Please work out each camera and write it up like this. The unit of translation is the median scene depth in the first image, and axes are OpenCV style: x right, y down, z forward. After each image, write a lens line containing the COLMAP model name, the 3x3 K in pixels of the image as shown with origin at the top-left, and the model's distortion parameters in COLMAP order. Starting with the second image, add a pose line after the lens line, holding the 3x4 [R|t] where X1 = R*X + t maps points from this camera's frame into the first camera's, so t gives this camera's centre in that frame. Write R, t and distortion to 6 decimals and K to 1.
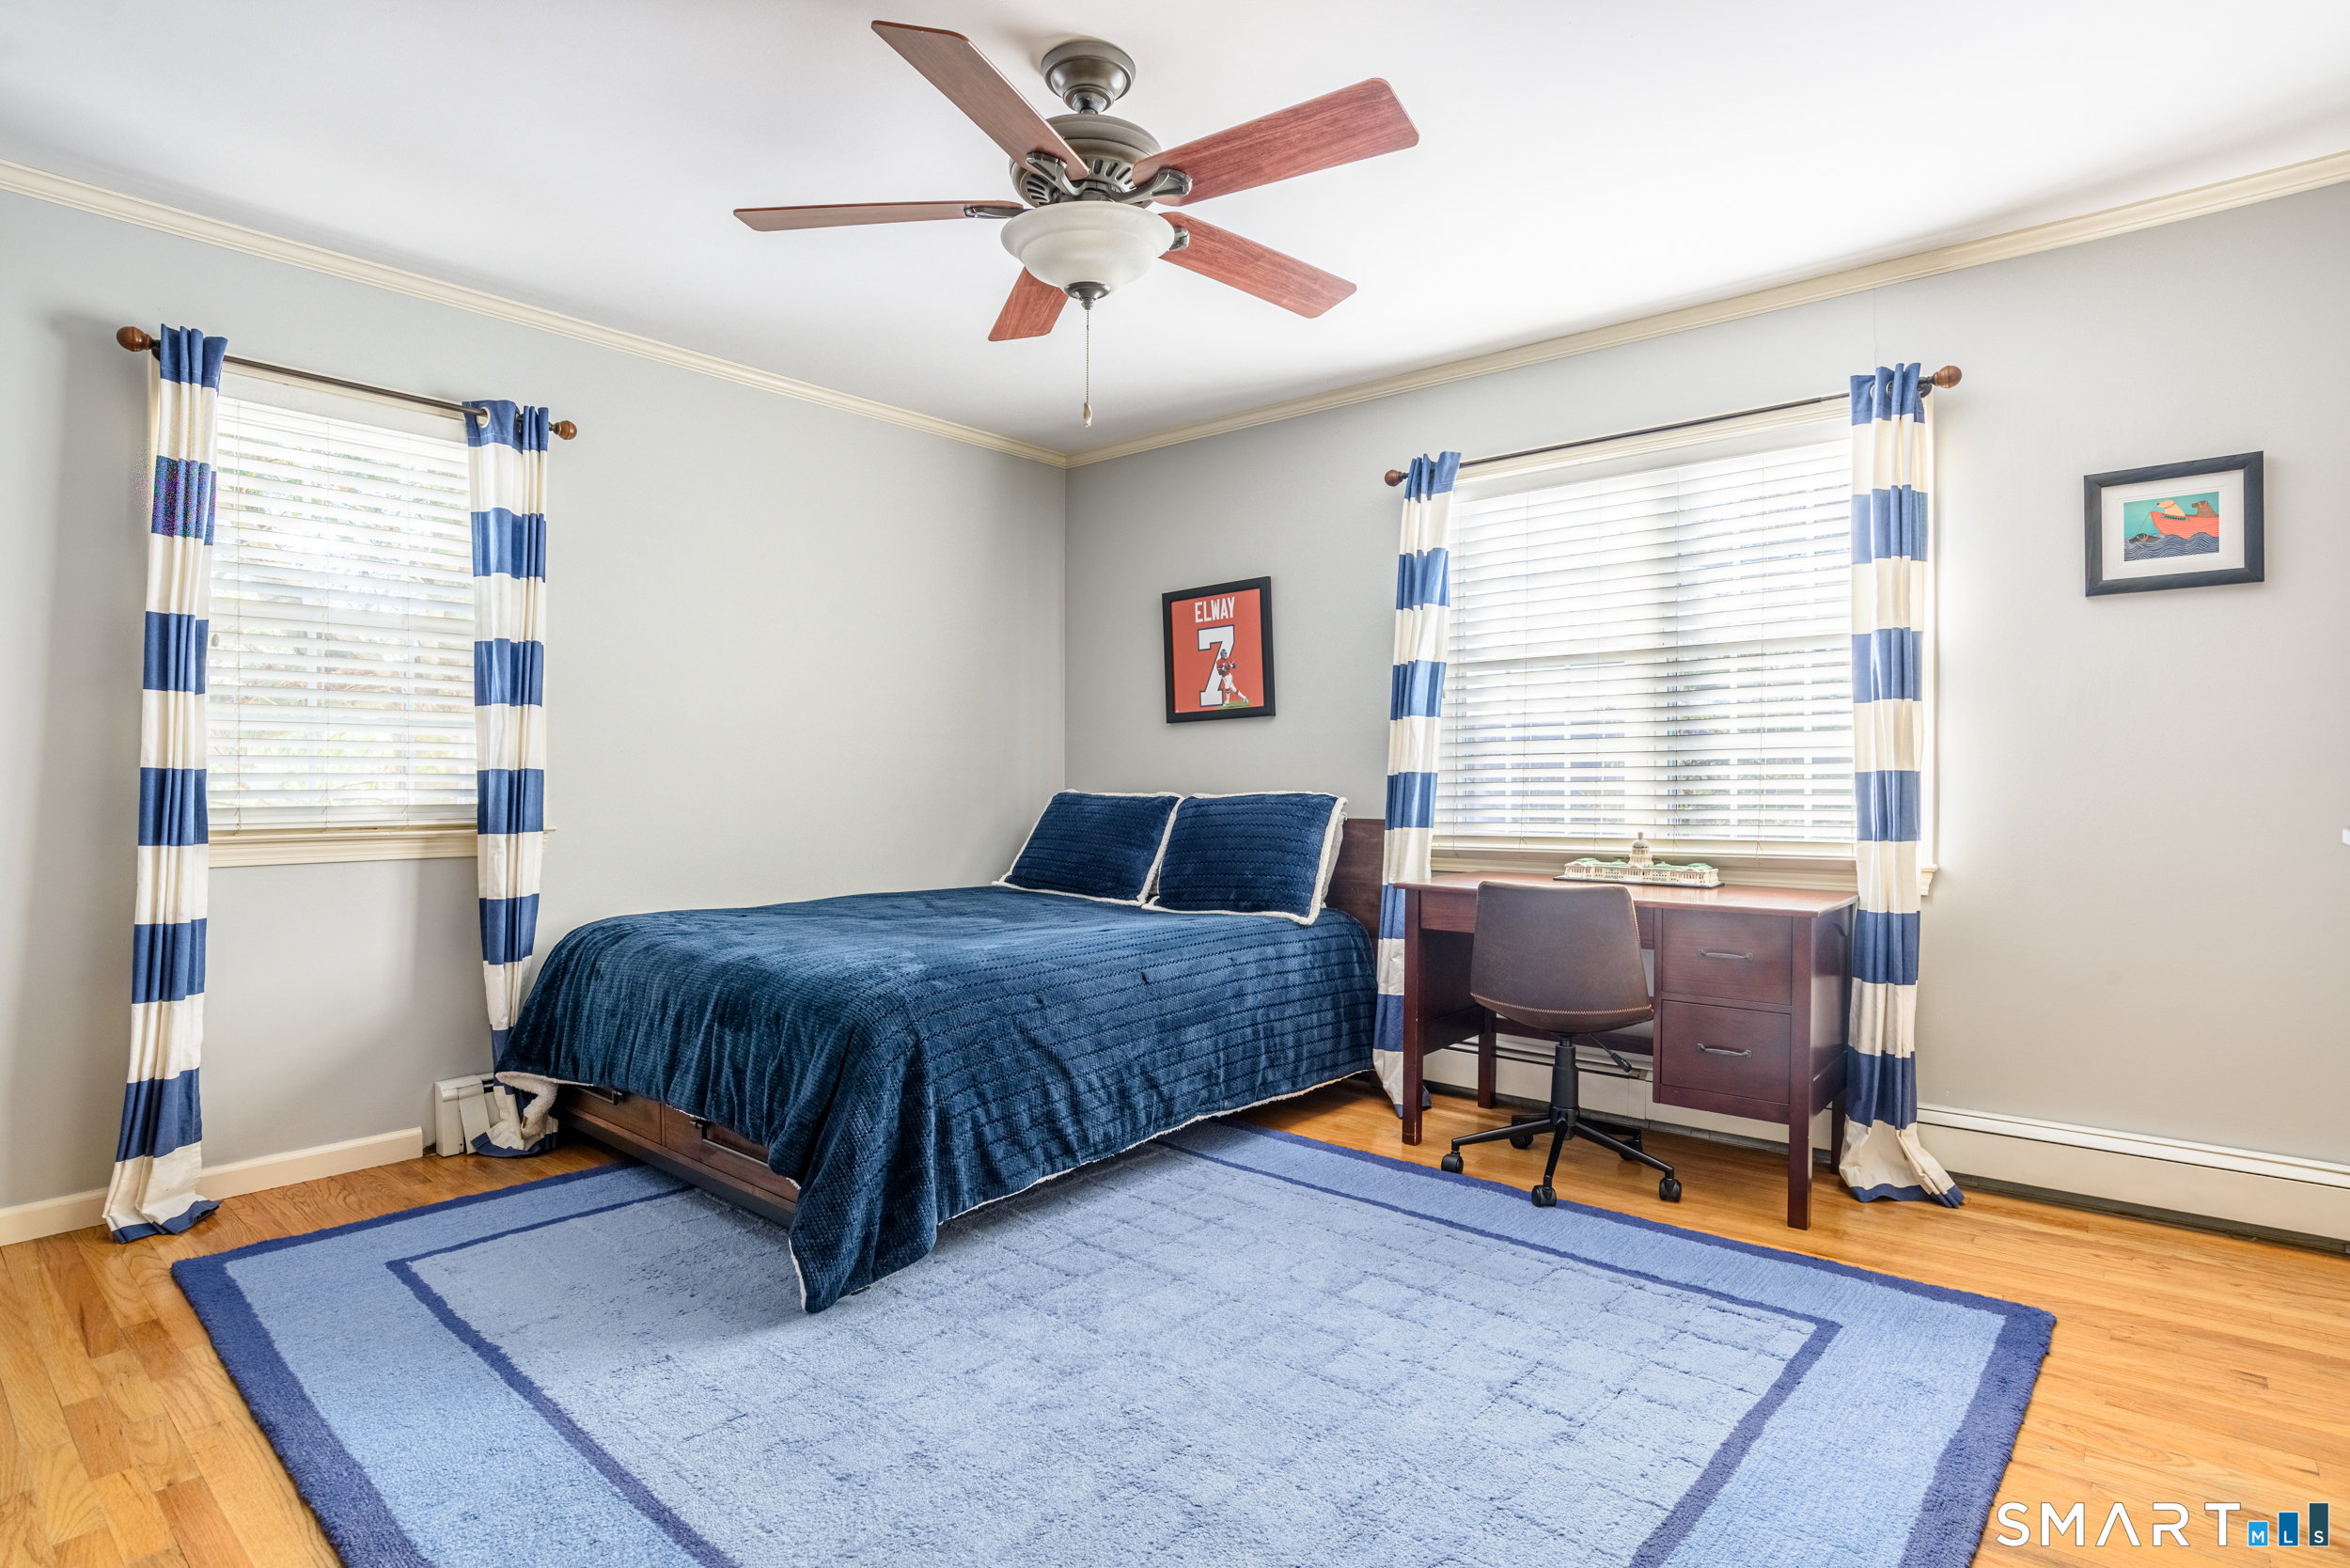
lens RADIAL K [[1208.2, 0, 1179.6], [0, 1208.2, 792.5], [0, 0, 1]] dist [-0.060810, 0.027548]
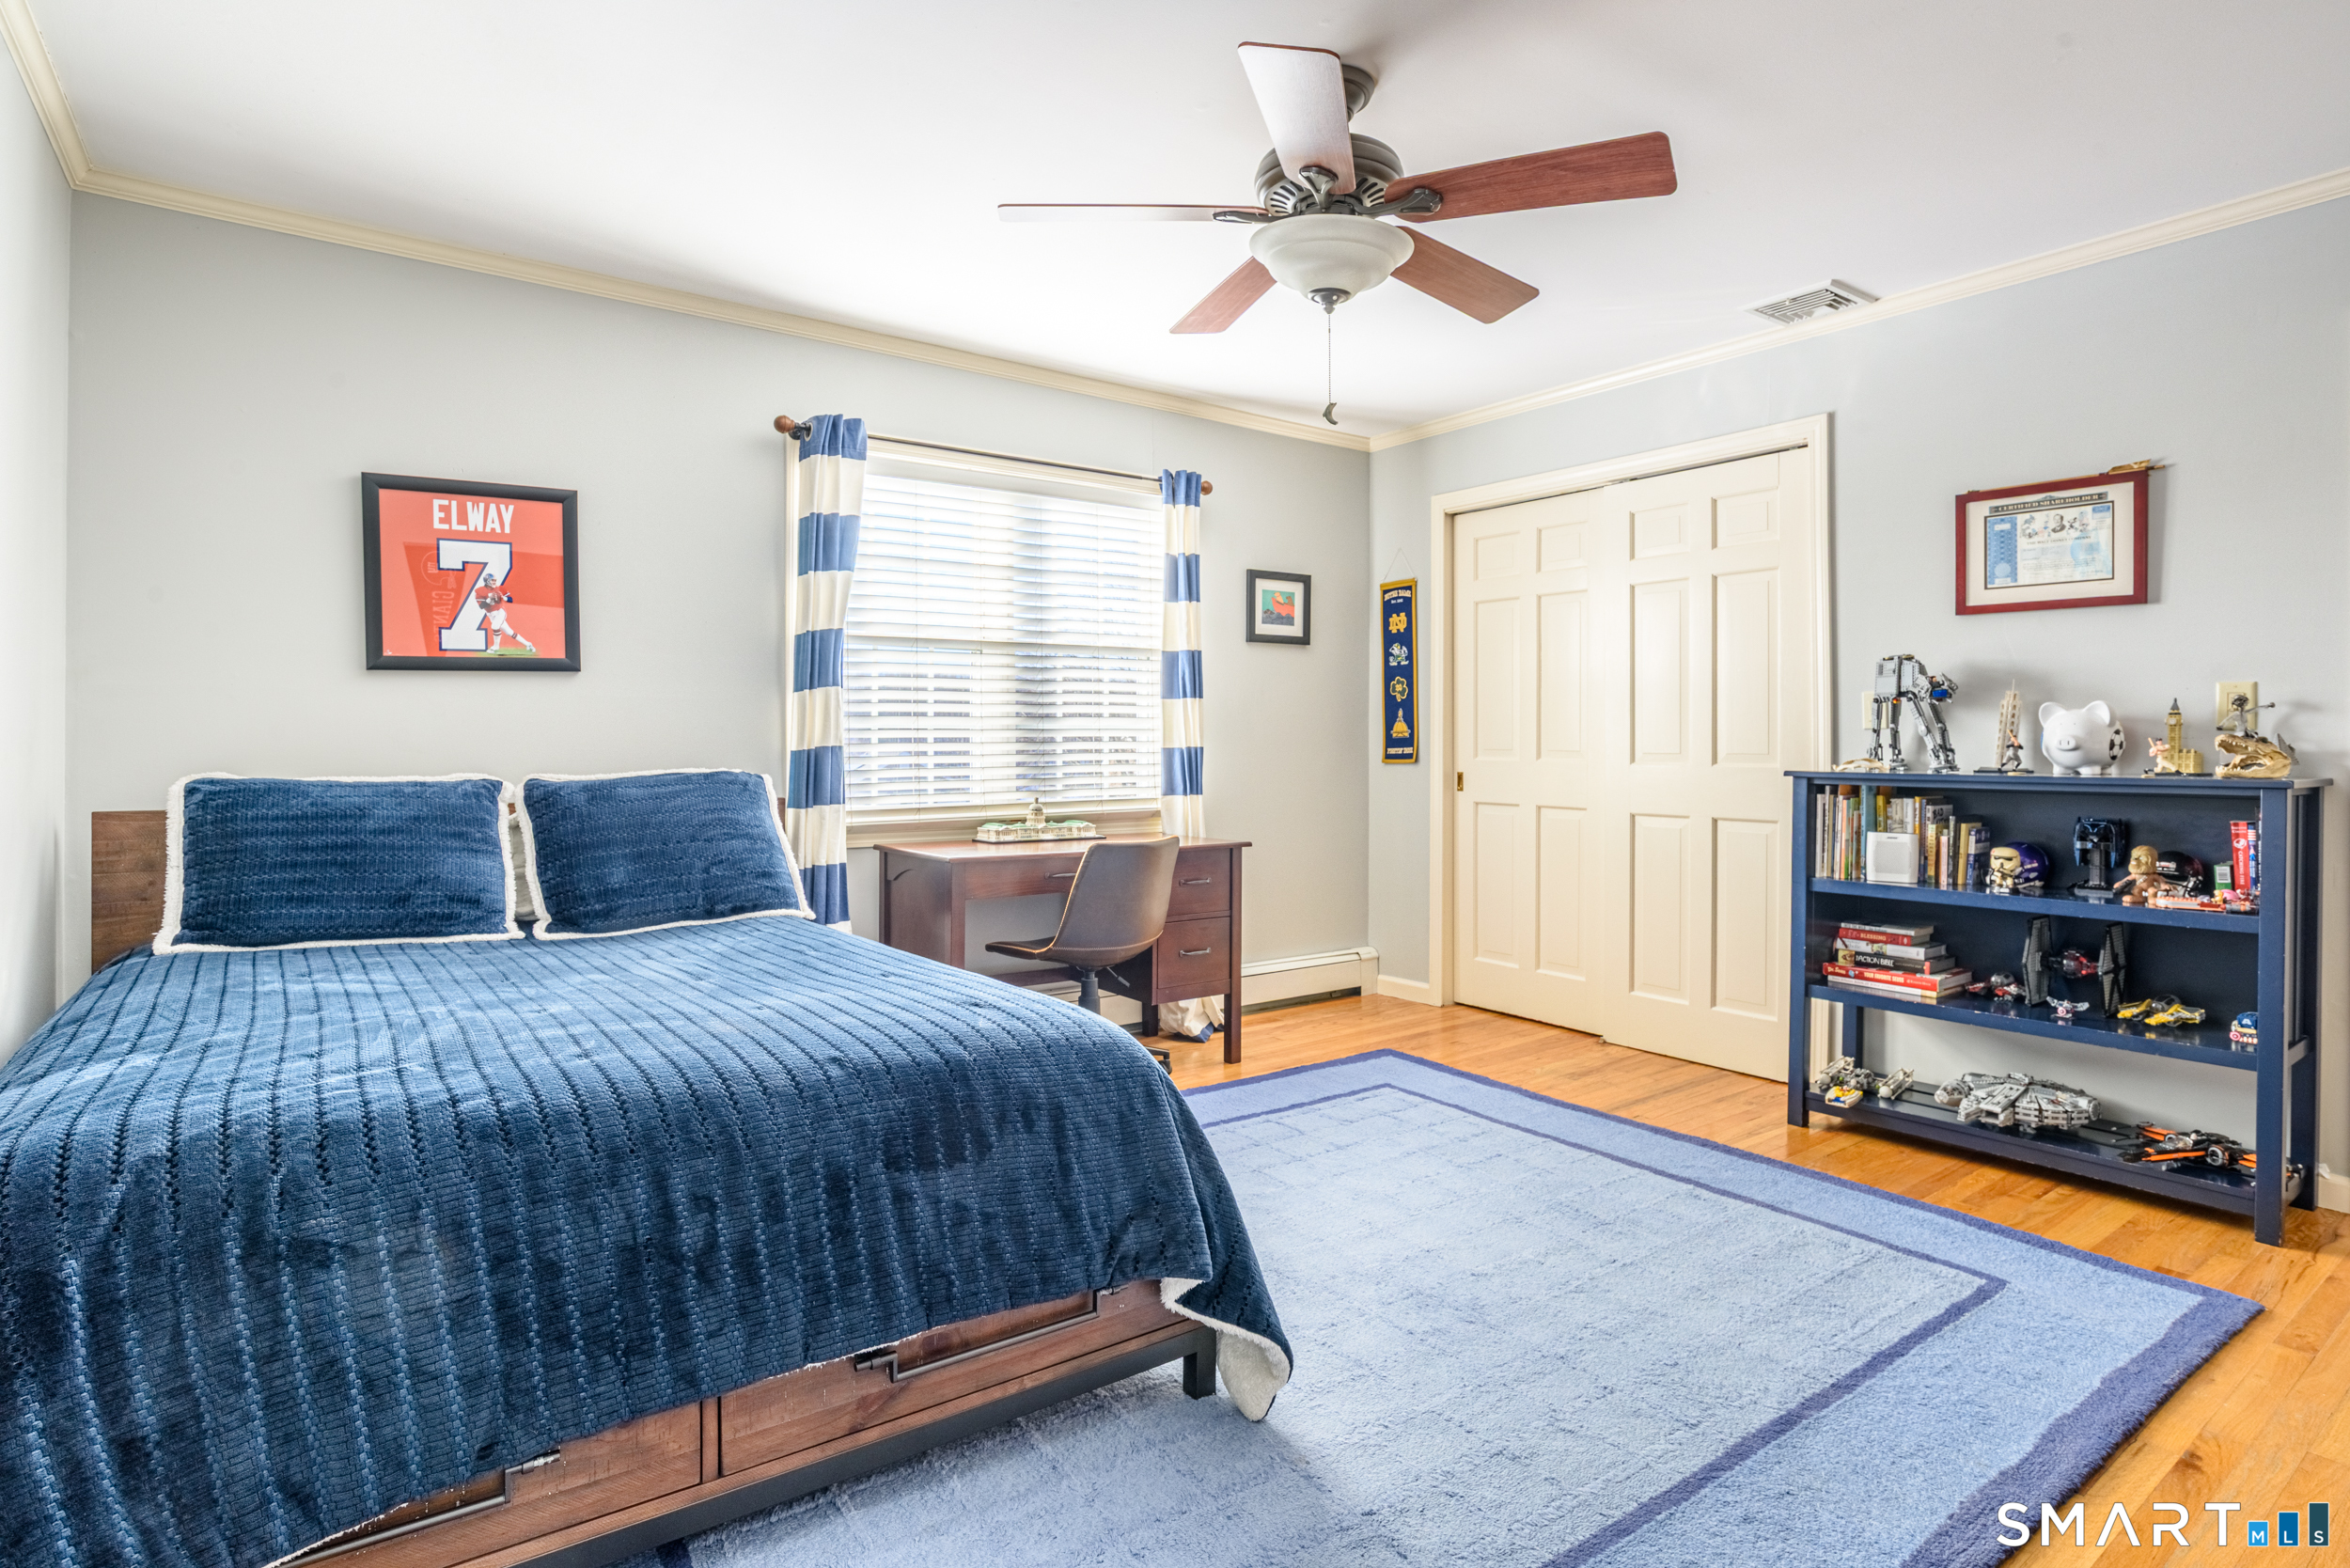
lens RADIAL K [[1211.6, 0, 1171.7], [0, 1211.6, 753.2], [0, 0, 1]] dist [-0.037464, 0.000025]
pose [[0.236764, -0.003698, 0.971560, -0.685721], [0.009676, 0.999952, 0.001448, -0.010337], [-0.971519, 0.009058, 0.236789, 0.530117]]
